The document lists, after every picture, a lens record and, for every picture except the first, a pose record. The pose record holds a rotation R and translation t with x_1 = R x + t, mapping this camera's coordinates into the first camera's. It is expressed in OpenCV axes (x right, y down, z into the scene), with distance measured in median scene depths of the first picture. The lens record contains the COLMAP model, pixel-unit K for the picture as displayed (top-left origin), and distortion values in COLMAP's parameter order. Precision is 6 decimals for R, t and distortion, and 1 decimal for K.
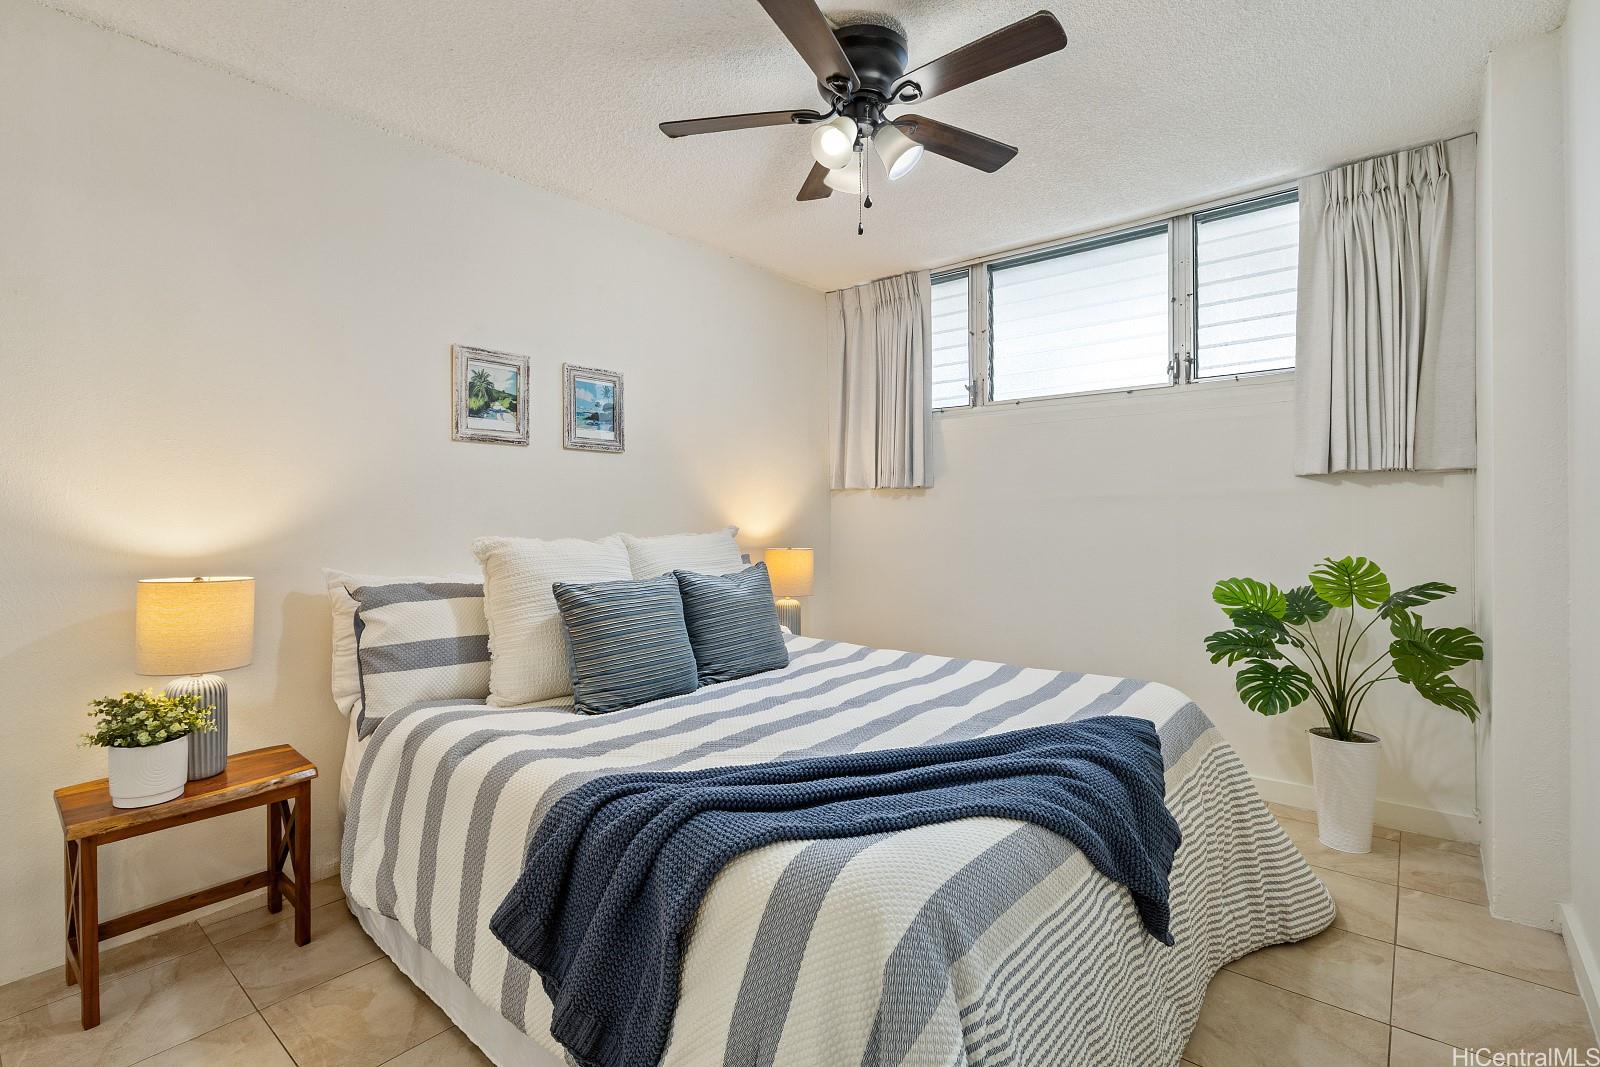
lens RADIAL K [[711.9, 0, 798.2], [0, 711.9, 520.9], [0, 0, 1]] dist [-0.006764, 0.002180]
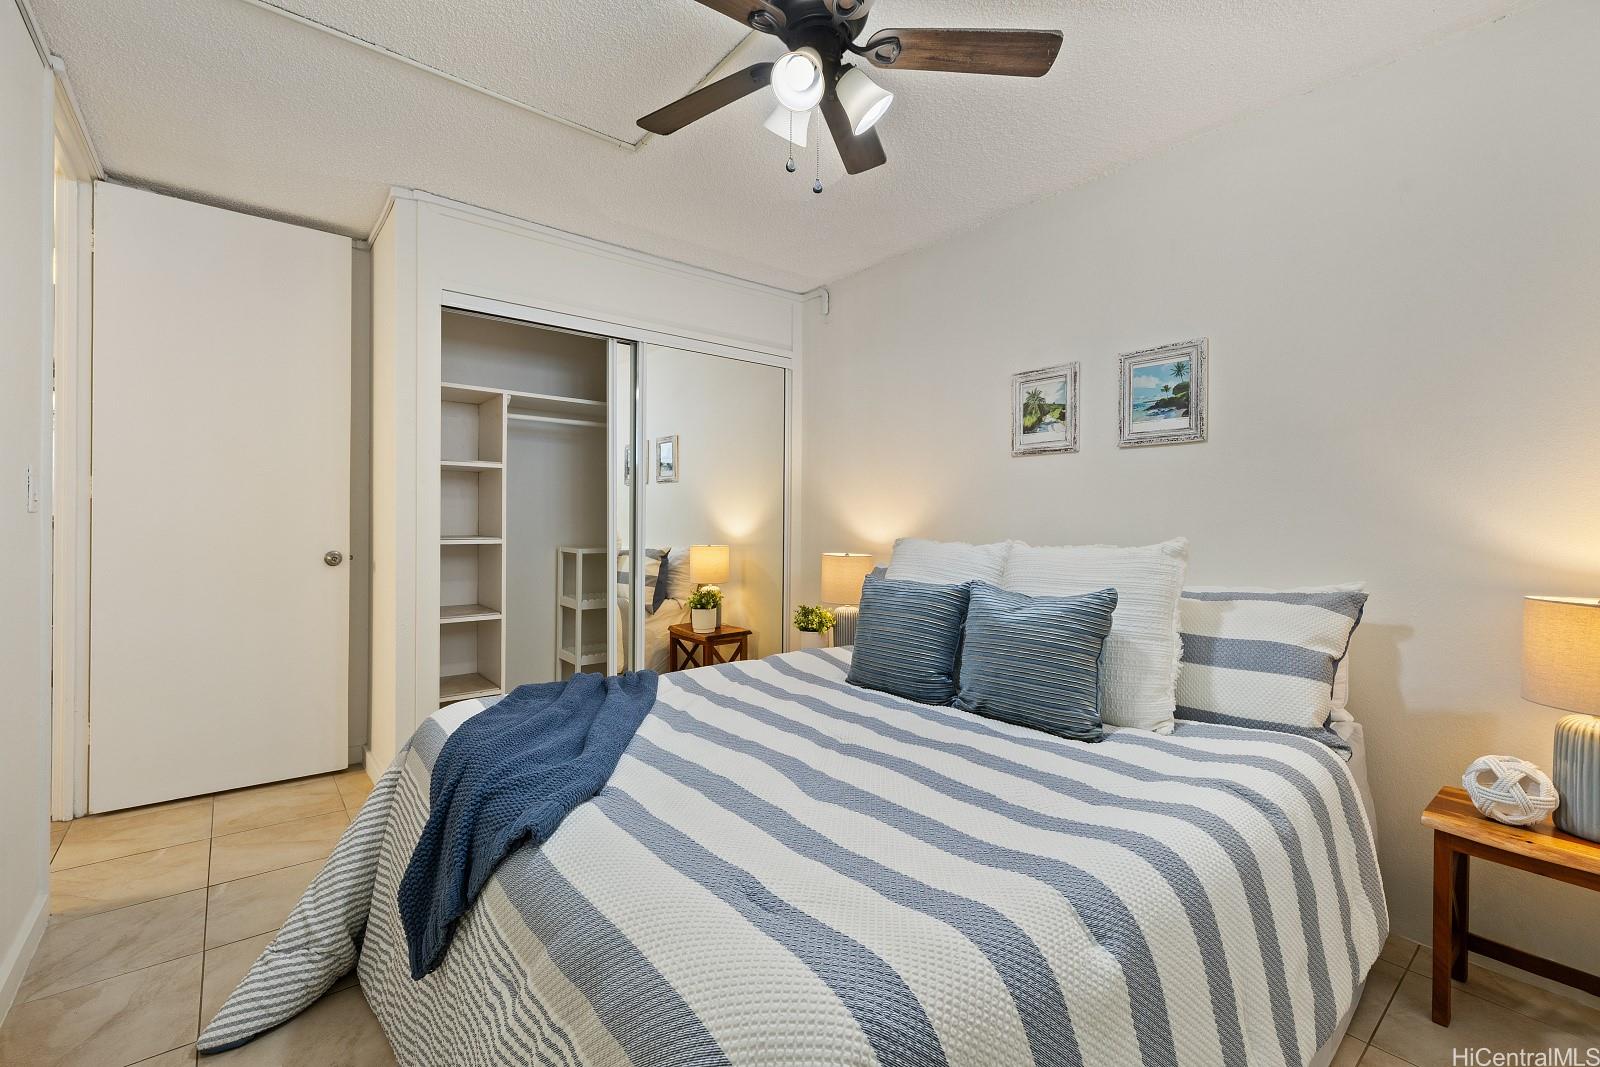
lens RADIAL K [[696.4, 0, 797.4], [0, 696.4, 525.5], [0, 0, 1]] dist [0.001552, 0.000215]
pose [[-0.167381, -0.001924, -0.985890, 0.654953], [-0.020351, 0.999792, 0.001504, 0.003651], [0.985682, 0.020316, -0.167385, 0.798966]]
